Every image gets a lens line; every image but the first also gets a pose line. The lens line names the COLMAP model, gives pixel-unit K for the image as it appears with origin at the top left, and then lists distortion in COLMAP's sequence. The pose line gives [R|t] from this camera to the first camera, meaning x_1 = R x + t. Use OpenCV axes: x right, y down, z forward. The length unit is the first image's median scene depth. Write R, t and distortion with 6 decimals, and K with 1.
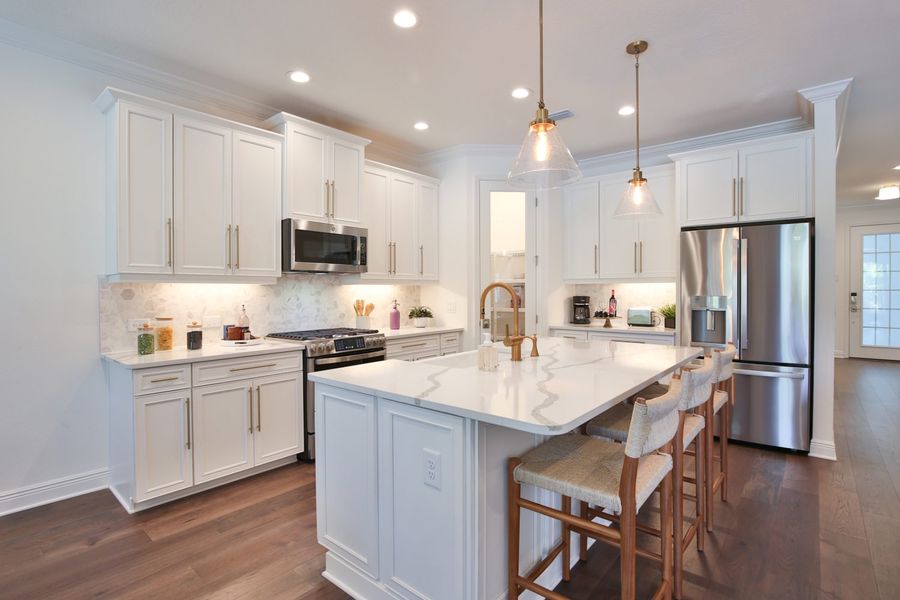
lens RADIAL K [[440.8, 0, 455.7], [0, 440.8, 291.6], [0, 0, 1]] dist [-0.008883, 0.001490]
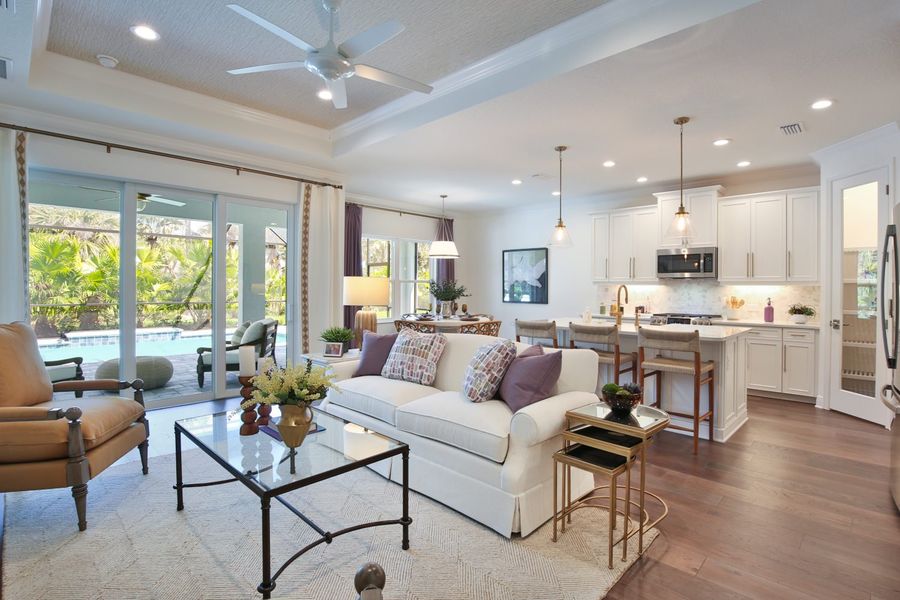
lens RADIAL K [[440.8, 0, 472.7], [0, 440.8, 291.2], [0, 0, 1]] dist [-0.008883, 0.001490]
pose [[-0.042458, 0.009182, -0.999056, 1.401231], [-0.014082, 0.999853, 0.009788, 0.000231], [0.998999, 0.014484, -0.042322, 0.288093]]
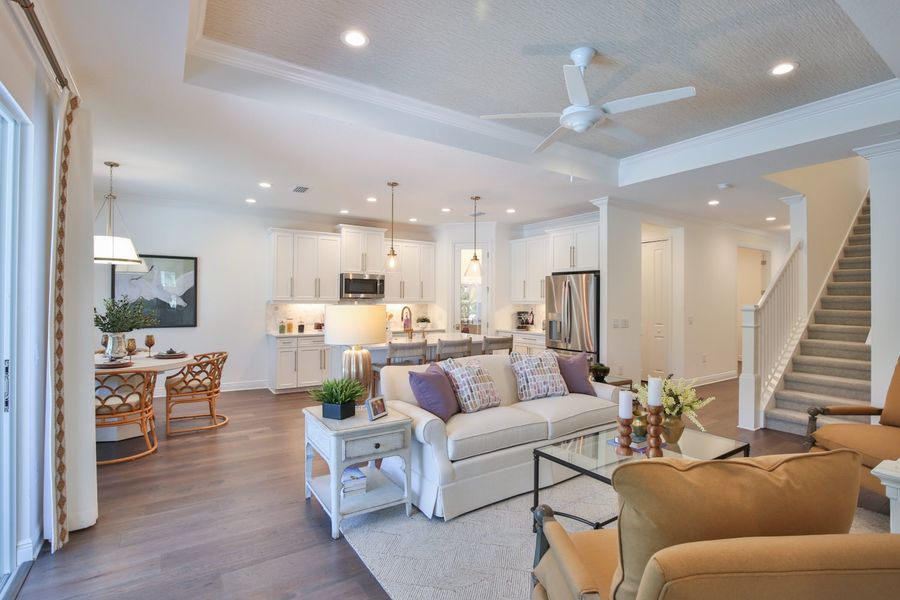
lens RADIAL K [[440.8, 0, 453.9], [0, 440.8, 295.1], [0, 0, 1]] dist [-0.008883, 0.001490]
pose [[0.958856, 0.005029, -0.283848, 0.692976], [-0.009944, 0.999824, -0.015879, -0.029972], [0.283718, 0.018048, 0.958738, -0.827227]]
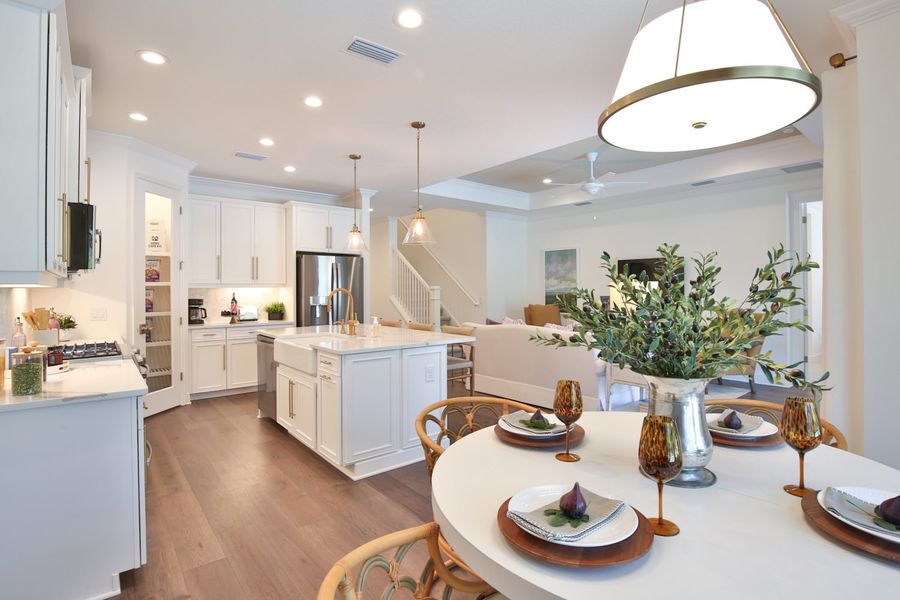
lens RADIAL K [[440.8, 0, 450.7], [0, 440.8, 290.6], [0, 0, 1]] dist [-0.008883, 0.001490]
pose [[0.190478, -0.000925, 0.981691, -0.952858], [0.015291, 0.999881, -0.002025, 0.001470], [-0.981572, 0.015397, 0.190470, 0.209896]]
